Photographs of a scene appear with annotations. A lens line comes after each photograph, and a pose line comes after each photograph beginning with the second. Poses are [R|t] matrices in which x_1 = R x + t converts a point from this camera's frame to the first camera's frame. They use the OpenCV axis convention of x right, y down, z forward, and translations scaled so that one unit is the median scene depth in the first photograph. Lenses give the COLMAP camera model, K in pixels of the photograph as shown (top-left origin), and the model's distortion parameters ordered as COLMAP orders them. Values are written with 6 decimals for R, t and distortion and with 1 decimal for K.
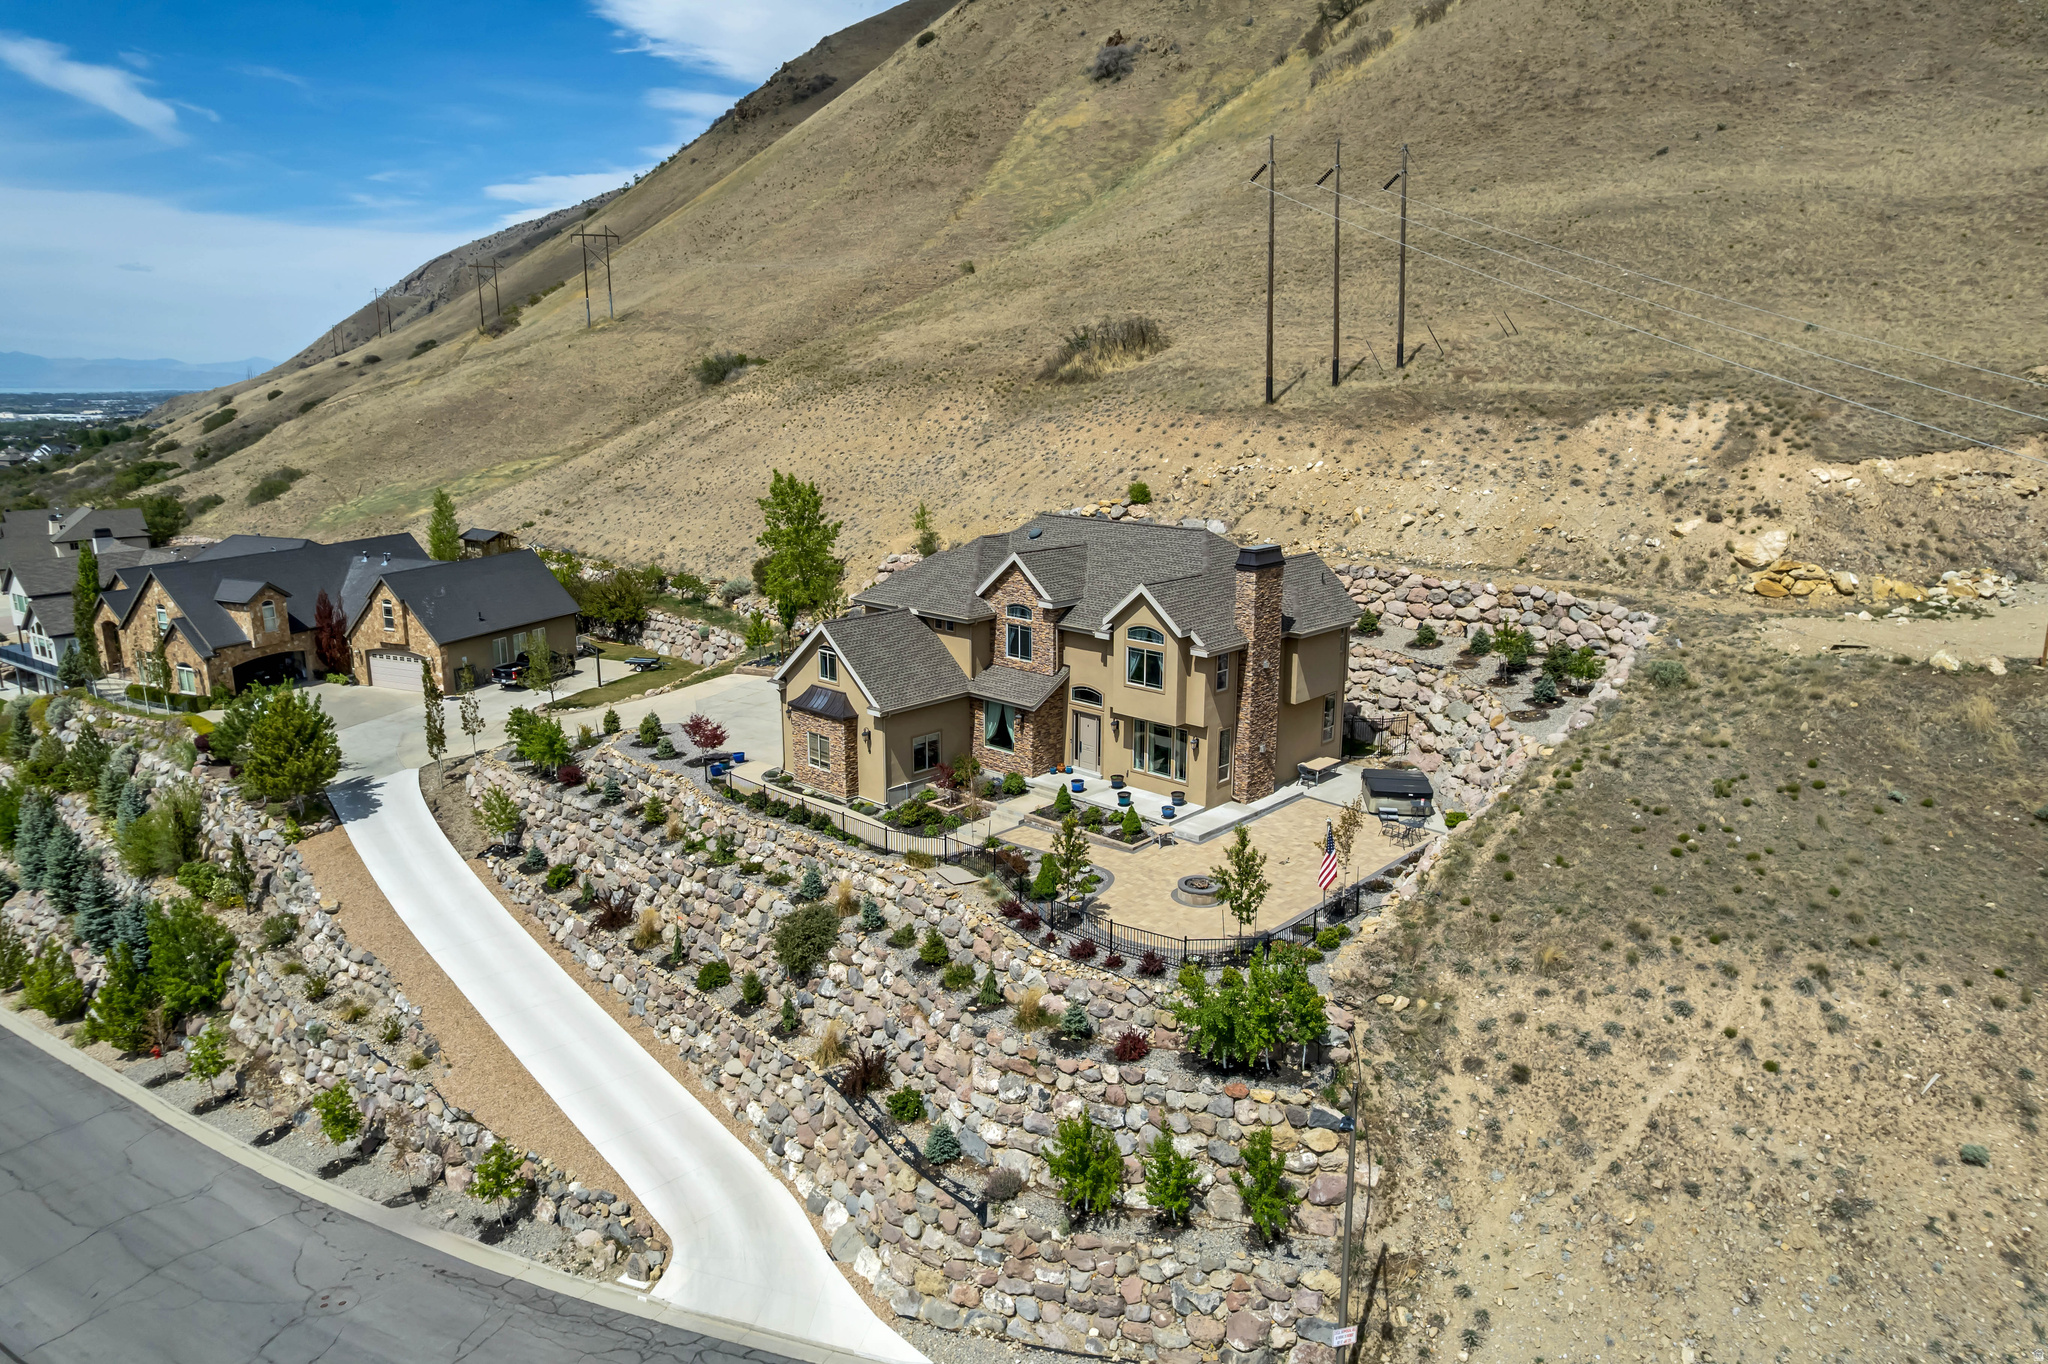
lens RADIAL K [[1317.3, 0, 1036.3], [0, 1317.3, 675.0], [0, 0, 1]] dist [-0.044646, 0.002310]
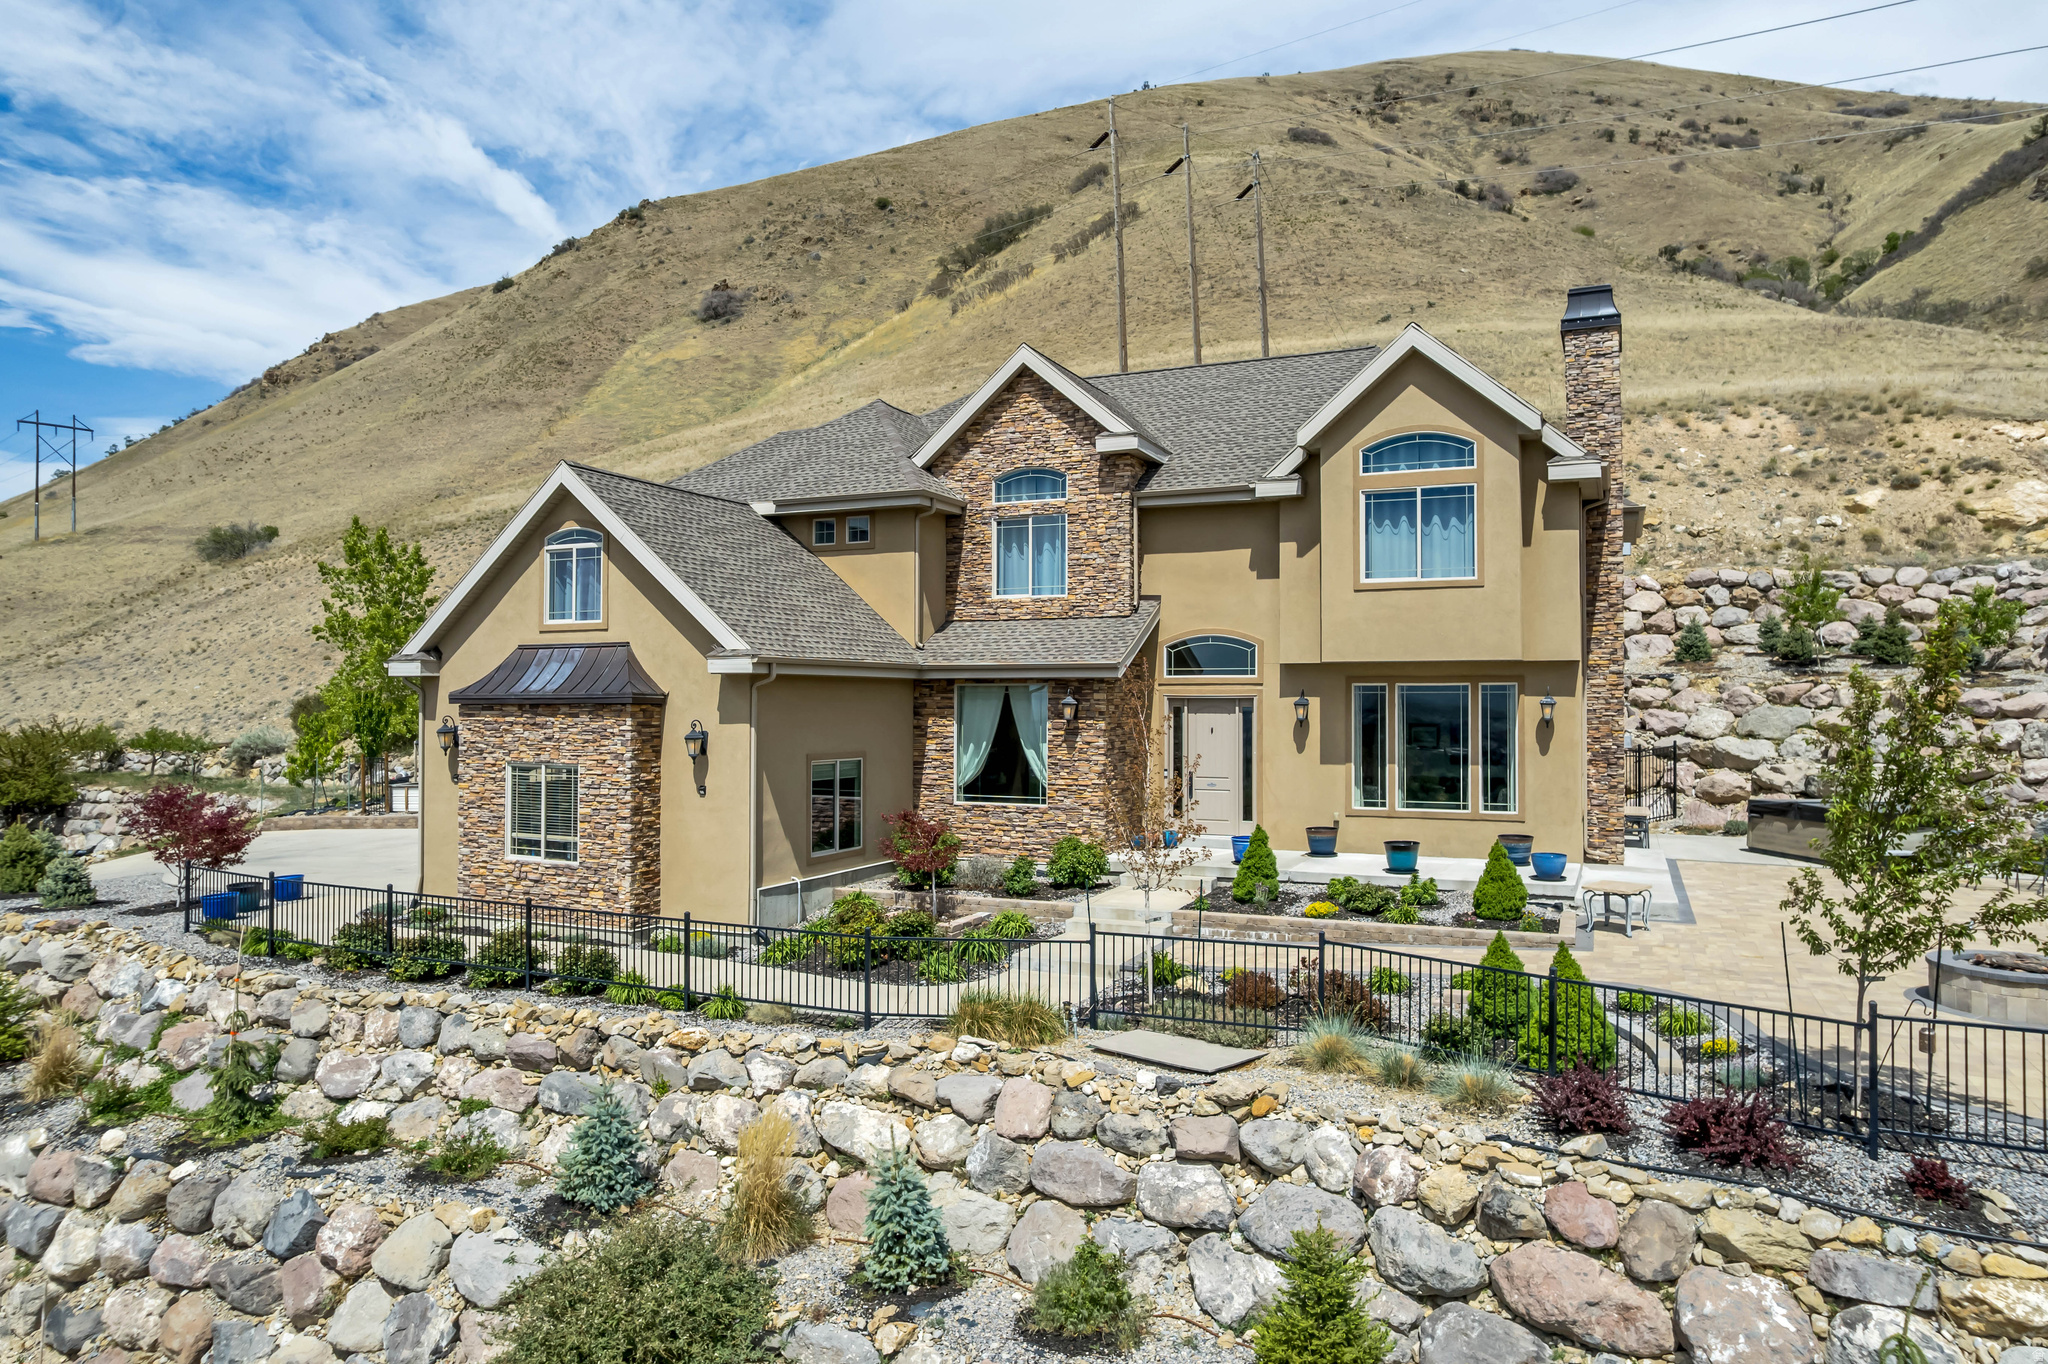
lens RADIAL K [[1320.4, 0, 1034.4], [0, 1320.4, 674.1], [0, 0, 1]] dist [-0.086275, 0.080333]
pose [[0.945628, 0.006436, 0.325185, -0.151037], [0.073438, 0.969761, -0.232748, 0.113127], [-0.316850, 0.243974, 0.916560, 0.601157]]
